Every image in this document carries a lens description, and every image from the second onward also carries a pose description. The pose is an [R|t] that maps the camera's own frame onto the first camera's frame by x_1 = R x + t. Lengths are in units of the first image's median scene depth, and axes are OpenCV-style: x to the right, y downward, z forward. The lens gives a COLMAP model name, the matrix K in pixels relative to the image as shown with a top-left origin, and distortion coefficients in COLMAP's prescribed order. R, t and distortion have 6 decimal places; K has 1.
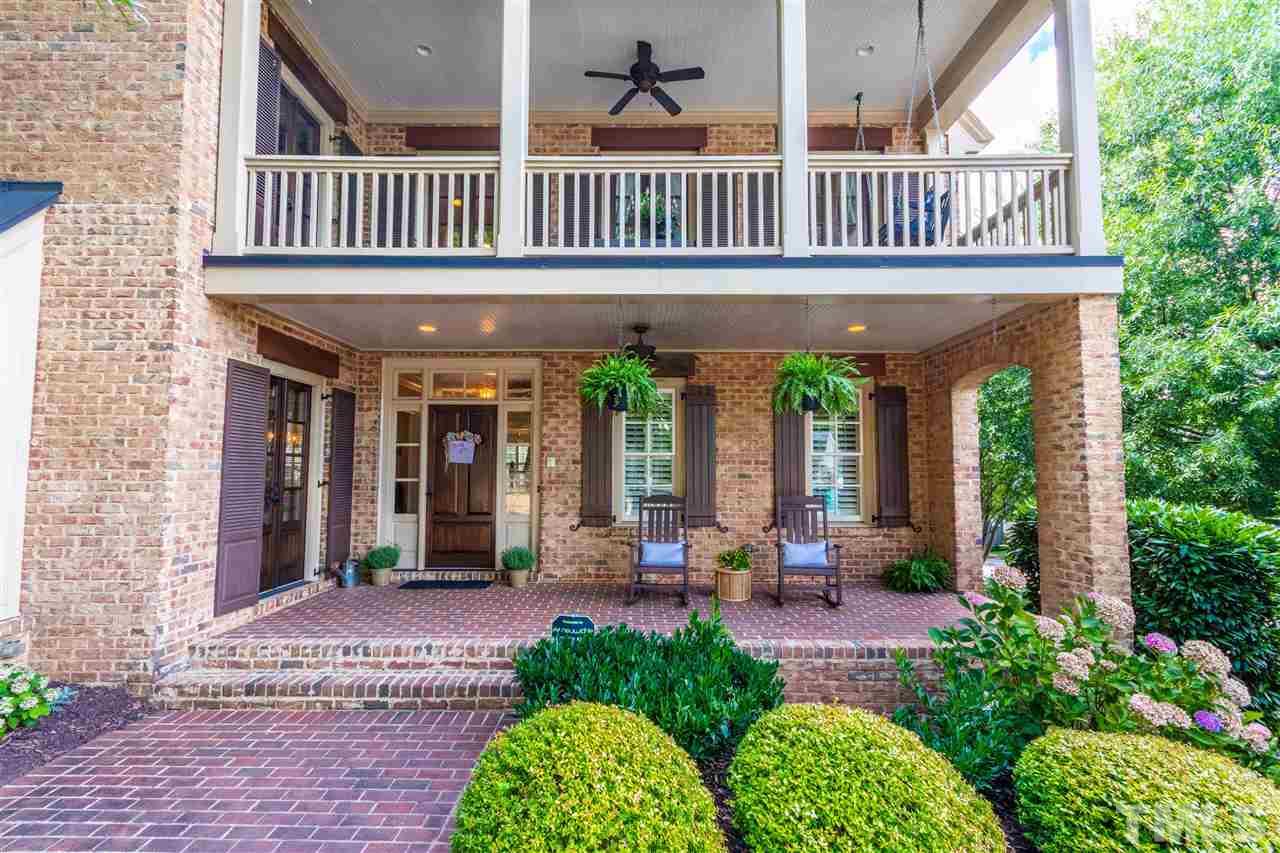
lens RADIAL K [[589.6, 0, 634.2], [0, 589.6, 435.6], [0, 0, 1]] dist [0.002417, 0.001310]
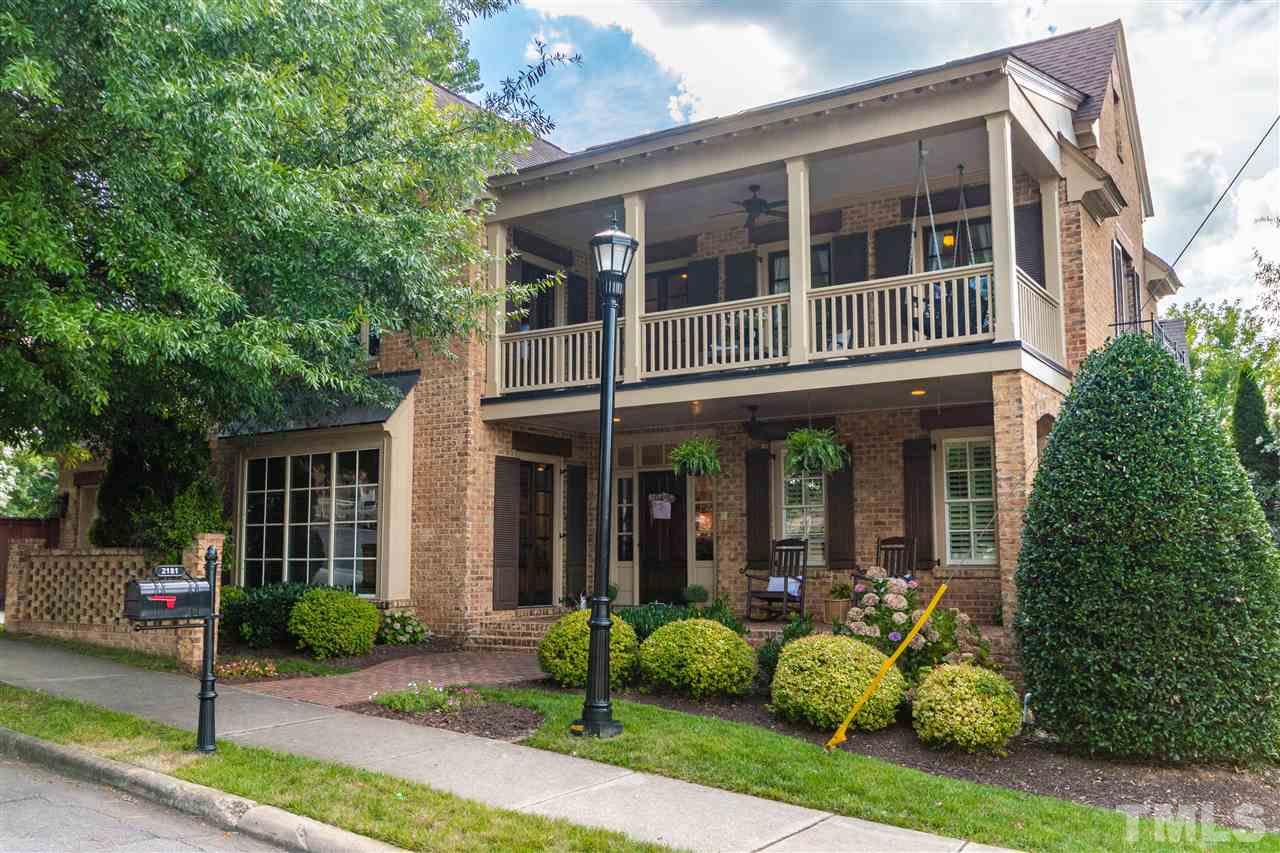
lens RADIAL K [[1137.7, 0, 641.5], [0, 1137.7, 427.3], [0, 0, 1]] dist [0.011512, -0.000515]
pose [[0.845452, -0.070452, -0.529384, 1.424707], [0.038880, 0.996750, -0.070558, 0.034105], [0.532635, 0.039071, 0.845443, -1.562908]]
